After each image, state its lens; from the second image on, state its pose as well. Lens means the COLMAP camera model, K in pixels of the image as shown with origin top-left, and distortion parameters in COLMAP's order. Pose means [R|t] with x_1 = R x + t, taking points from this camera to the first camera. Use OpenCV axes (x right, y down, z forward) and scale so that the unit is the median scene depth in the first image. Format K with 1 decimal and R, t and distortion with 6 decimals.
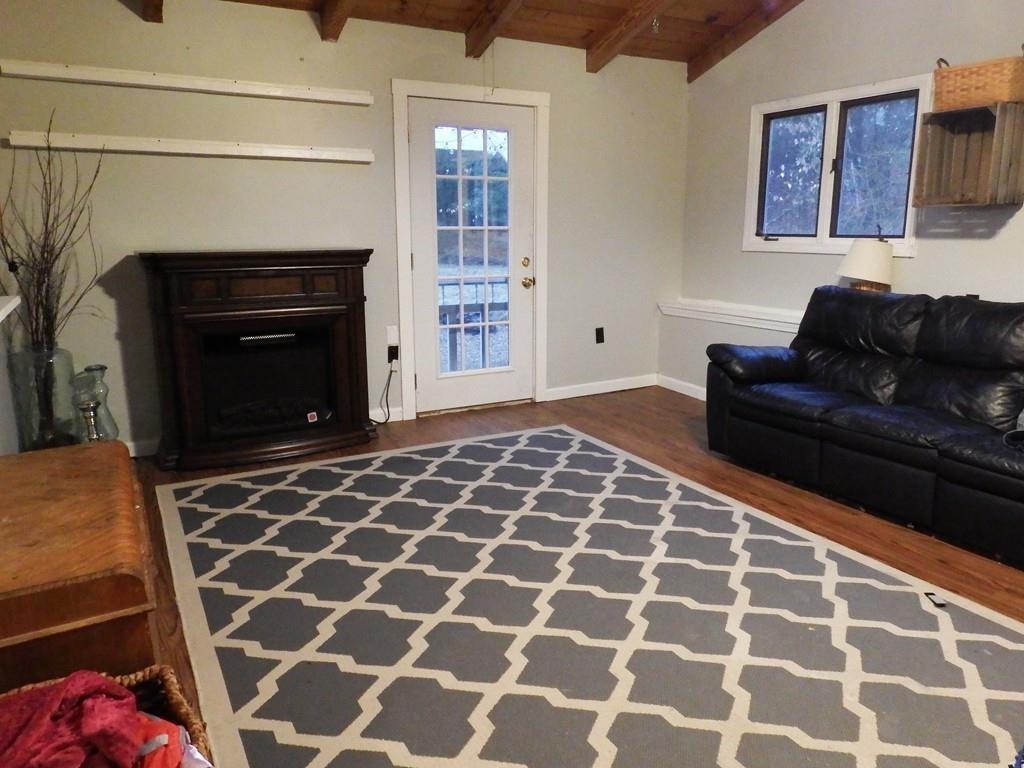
lens RADIAL K [[746.0, 0, 512.0], [0, 746.0, 384.0], [0, 0, 1]] dist [0.004470, 0.003714]
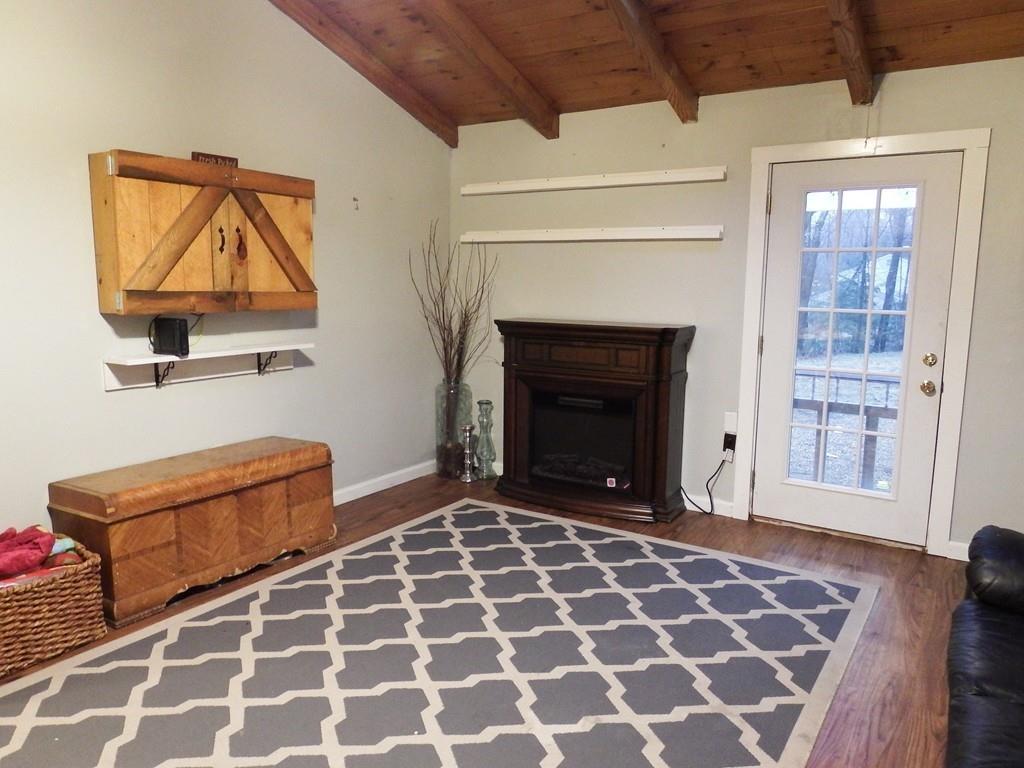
lens RADIAL K [[746.0, 0, 512.0], [0, 746.0, 384.0], [0, 0, 1]] dist [0.004470, 0.003714]
pose [[0.471516, 0.134033, -0.871612, 0.560440], [-0.199077, 0.979046, 0.042859, -0.107895], [0.859093, 0.153310, 0.488319, 0.351113]]
